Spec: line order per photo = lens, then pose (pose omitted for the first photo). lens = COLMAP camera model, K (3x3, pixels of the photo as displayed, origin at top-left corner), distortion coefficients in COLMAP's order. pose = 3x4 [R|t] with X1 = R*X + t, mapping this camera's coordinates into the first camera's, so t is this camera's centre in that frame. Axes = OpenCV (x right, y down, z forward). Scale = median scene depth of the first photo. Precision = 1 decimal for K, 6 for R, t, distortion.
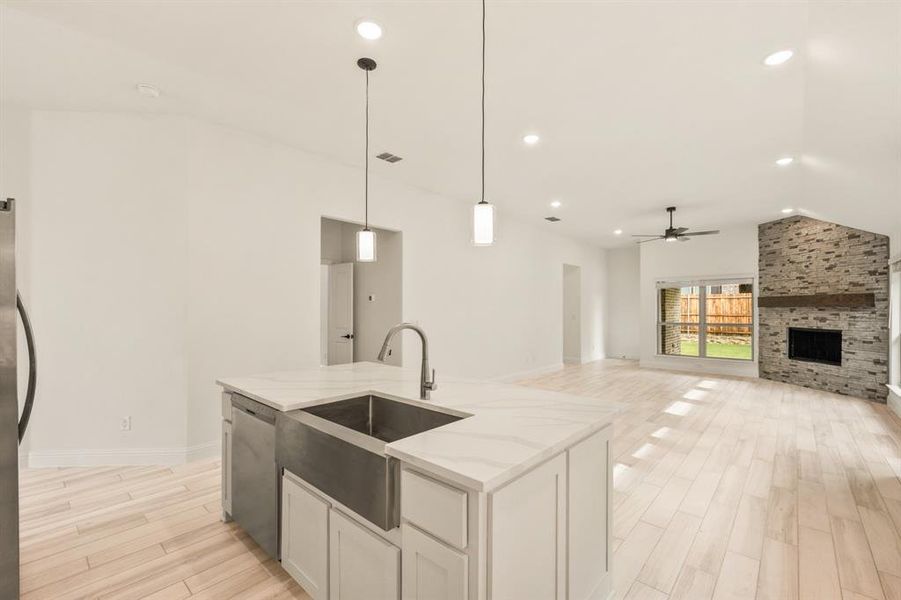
lens RADIAL K [[379.7, 0, 447.5], [0, 379.7, 309.2], [0, 0, 1]] dist [0.000061, 0.000044]
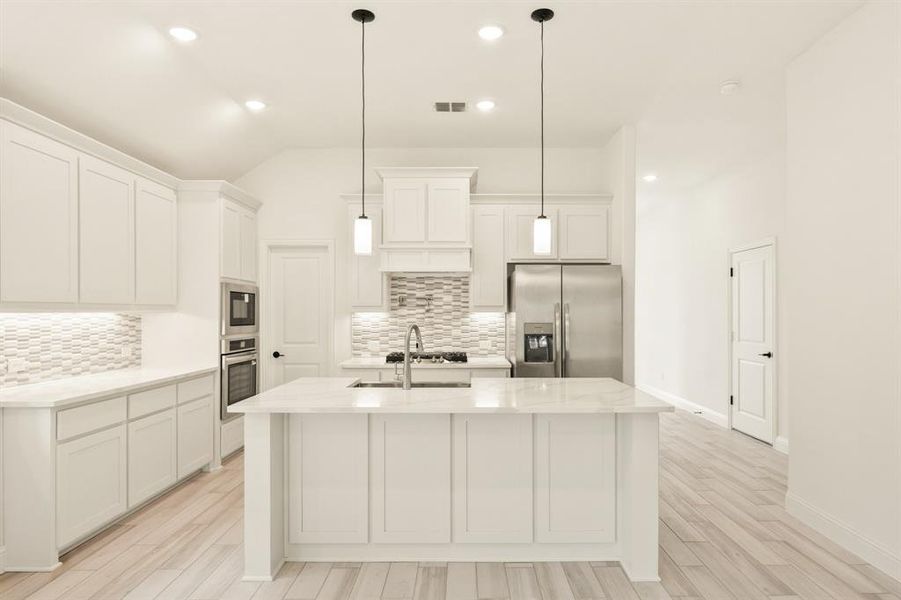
lens RADIAL K [[523.9, 0, 471.6], [0, 523.9, 312.6], [0, 0, 1]] dist [-0.001875, 0.000289]
pose [[-0.728298, -0.002090, -0.685257, 0.277732], [-0.001035, 0.999998, -0.001950, 0.000507], [0.685259, -0.000711, -0.728299, 0.708561]]
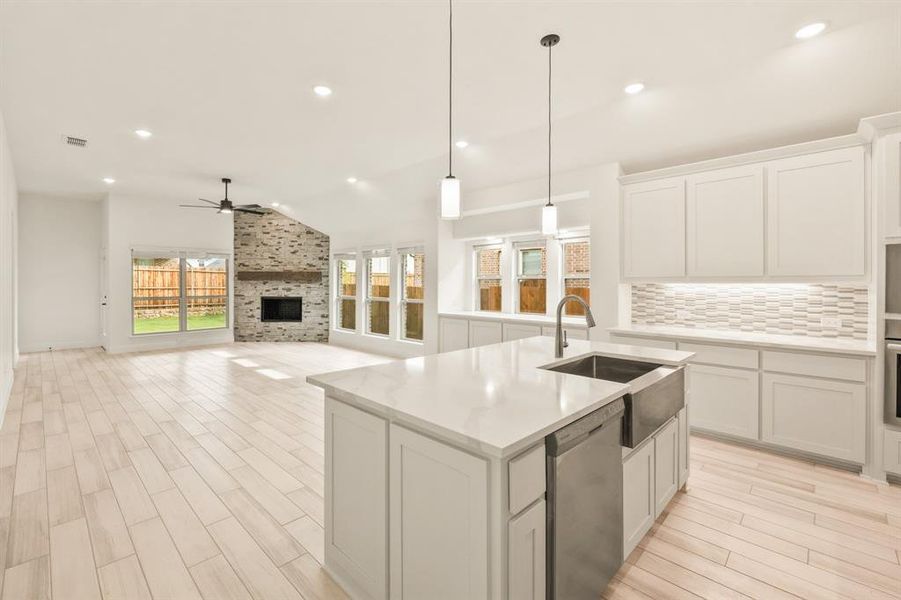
lens RADIAL K [[398.5, 0, 432.0], [0, 398.5, 285.5], [0, 0, 1]] dist [-0.000287, 0.000141]
pose [[0.046028, -0.010362, 0.998886, -0.409890], [-0.000824, 0.999945, 0.010411, -0.003123], [-0.998940, -0.001303, 0.046017, 0.411733]]
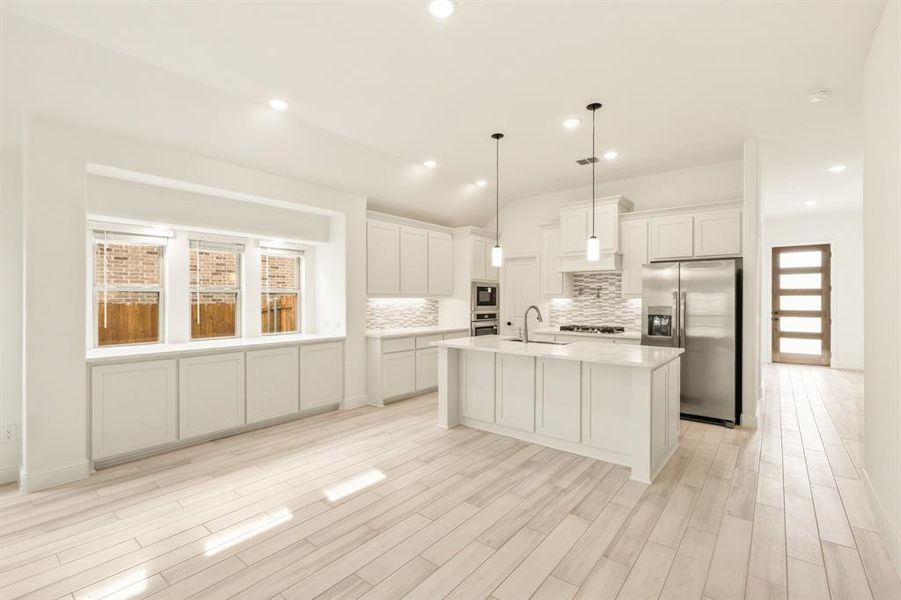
lens RADIAL K [[402.0, 0, 462.2], [0, 402.0, 299.2], [0, 0, 1]] dist [0.000325, 0.000032]
pose [[-0.997035, -0.003766, -0.076852, 0.136267], [-0.003987, 0.999988, 0.002730, -0.000921], [0.076840, 0.003028, -0.997039, 0.951212]]
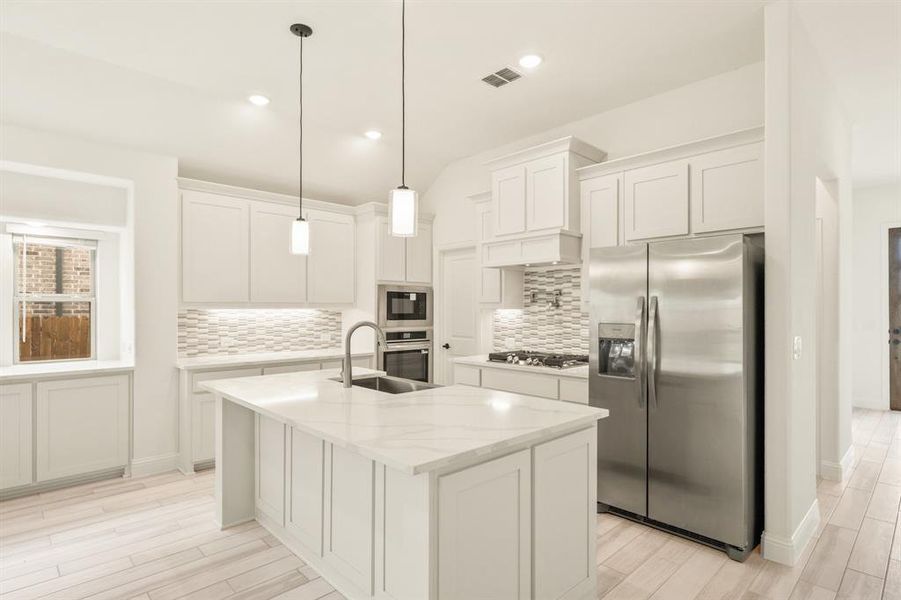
lens RADIAL K [[468.9, 0, 453.1], [0, 468.9, 307.7], [0, 0, 1]] dist [-0.001388, -0.000090]
pose [[-0.998103, -0.002650, 0.061508, -0.140923], [-0.002815, 0.999993, -0.002607, -0.001181], [-0.061500, -0.002776, -0.998103, 0.736153]]
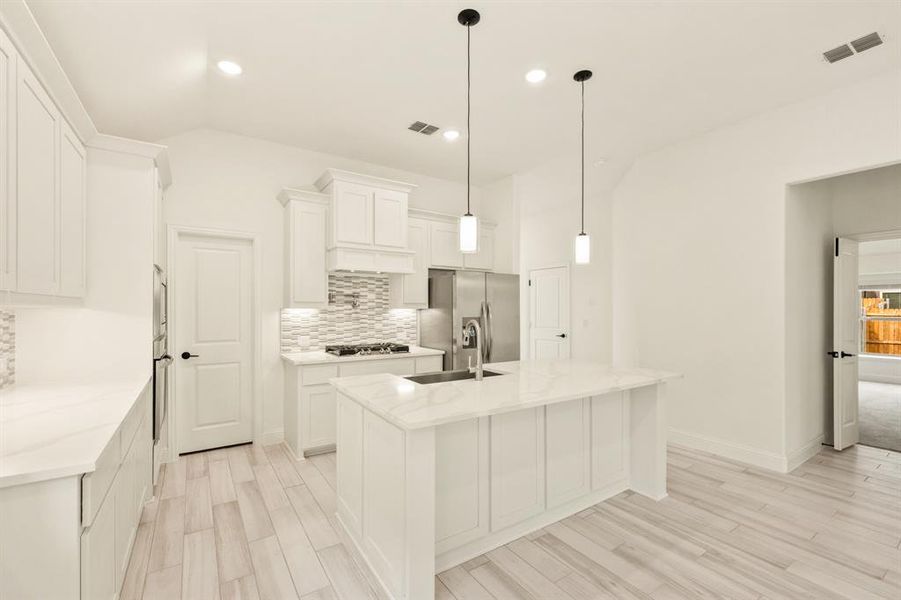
lens RADIAL K [[379.7, 0, 447.5], [0, 379.7, 309.2], [0, 0, 1]] dist [0.000061, 0.000044]
pose [[-0.242924, -0.002114, -0.970043, 0.366764], [-0.002839, 0.999995, -0.001468, 0.000341], [0.970041, 0.002397, -0.242929, 0.369893]]
